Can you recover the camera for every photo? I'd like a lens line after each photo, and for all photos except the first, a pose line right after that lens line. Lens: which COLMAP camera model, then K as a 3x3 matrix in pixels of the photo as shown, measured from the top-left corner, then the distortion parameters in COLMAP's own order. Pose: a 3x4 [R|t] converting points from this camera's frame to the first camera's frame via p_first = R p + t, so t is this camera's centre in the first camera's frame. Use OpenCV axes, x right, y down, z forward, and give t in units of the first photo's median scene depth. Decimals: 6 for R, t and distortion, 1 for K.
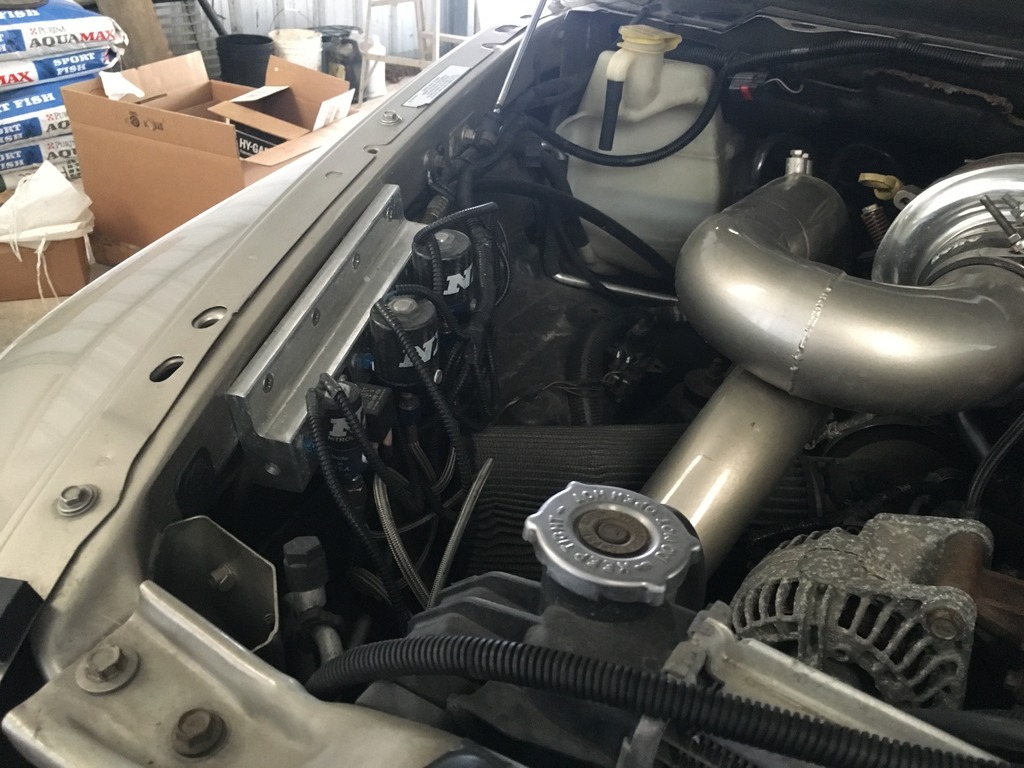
lens RADIAL K [[856.6, 0, 512.0], [0, 856.6, 384.0], [0, 0, 1]] dist [0.056750, -0.102108]
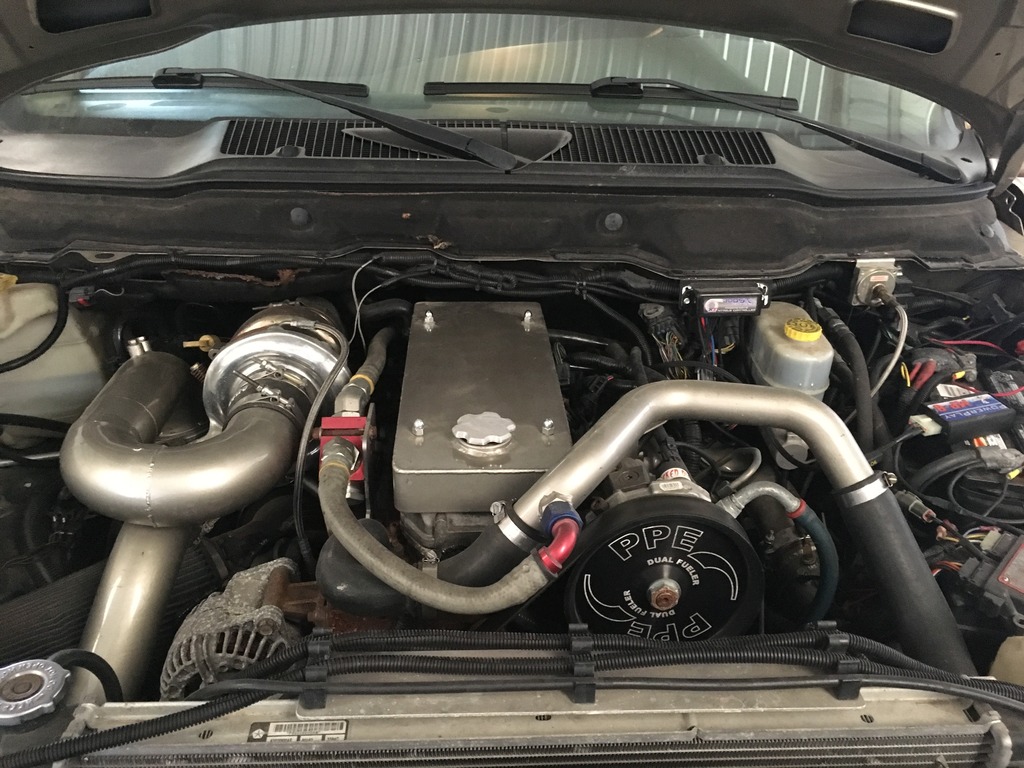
lens RADIAL K [[856.6, 0, 512.0], [0, 856.6, 384.0], [0, 0, 1]] dist [0.056750, -0.102108]
pose [[0.804798, -0.322262, 0.498446, 0.150329], [0.329564, 0.941045, 0.076297, -0.154467], [-0.493648, 0.102866, 0.863557, -0.783183]]
